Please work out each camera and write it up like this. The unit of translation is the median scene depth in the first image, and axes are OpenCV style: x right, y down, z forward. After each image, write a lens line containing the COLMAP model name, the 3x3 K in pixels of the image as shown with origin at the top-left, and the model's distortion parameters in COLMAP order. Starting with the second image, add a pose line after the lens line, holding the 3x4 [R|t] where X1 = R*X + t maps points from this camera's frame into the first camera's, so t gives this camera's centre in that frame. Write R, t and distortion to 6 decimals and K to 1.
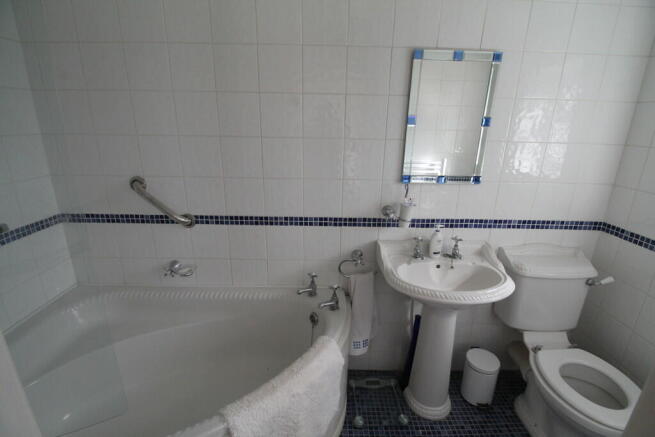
lens RADIAL K [[312.5, 0, 327.3], [0, 312.5, 217.9], [0, 0, 1]] dist [-0.006501, -0.002421]
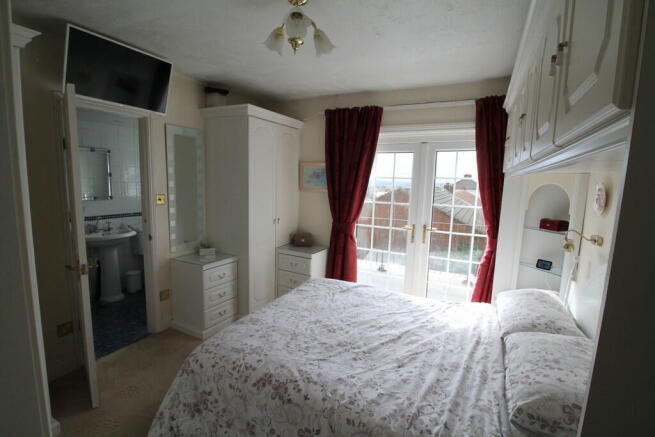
lens RADIAL K [[312.5, 0, 326.6], [0, 312.5, 217.7], [0, 0, 1]] dist [-0.006501, -0.002421]
pose [[0.453557, -0.106133, 0.884885, -0.954370], [0.254824, 0.966877, -0.014646, 0.503053], [-0.854021, 0.232133, 0.465578, -1.578635]]
